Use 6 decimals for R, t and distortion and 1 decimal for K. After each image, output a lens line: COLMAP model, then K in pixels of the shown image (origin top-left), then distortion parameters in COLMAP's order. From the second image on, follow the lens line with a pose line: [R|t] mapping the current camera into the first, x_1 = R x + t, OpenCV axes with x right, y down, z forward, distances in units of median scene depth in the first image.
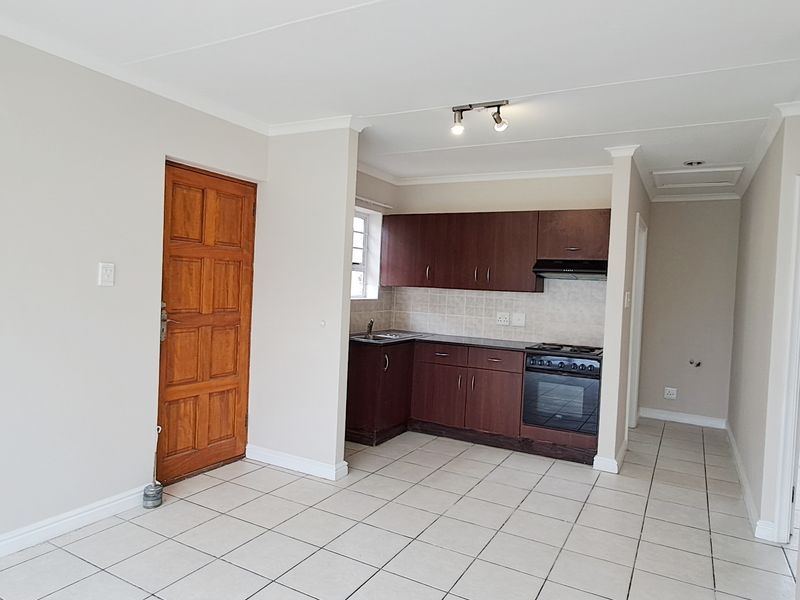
lens RADIAL K [[532.0, 0, 398.3], [0, 532.0, 299.8], [0, 0, 1]] dist [-0.012445, 0.012825]
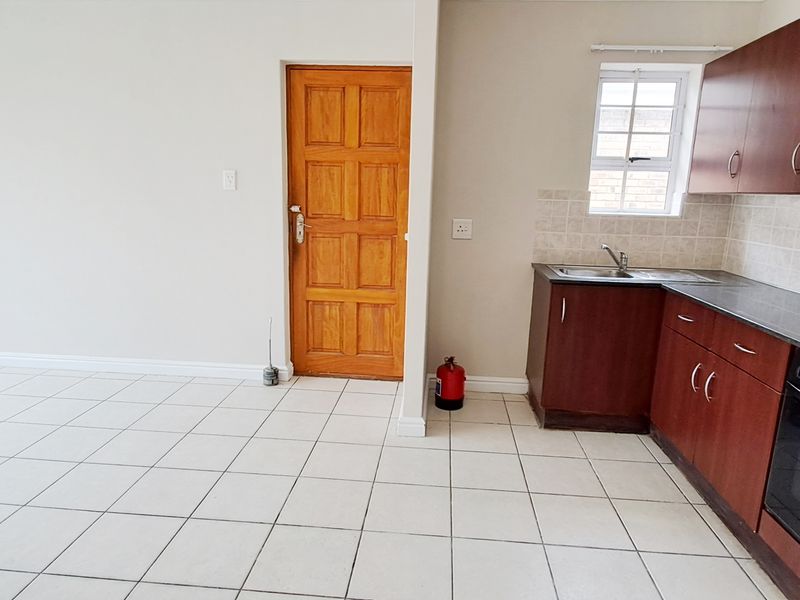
lens RADIAL K [[532.0, 0, 401.8], [0, 532.0, 295.8], [0, 0, 1]] dist [-0.012445, 0.012825]
pose [[0.412904, 0.148457, -0.898594, 0.565017], [-0.035832, 0.988510, 0.146847, 0.016126], [0.910069, -0.028436, 0.413479, 0.673618]]
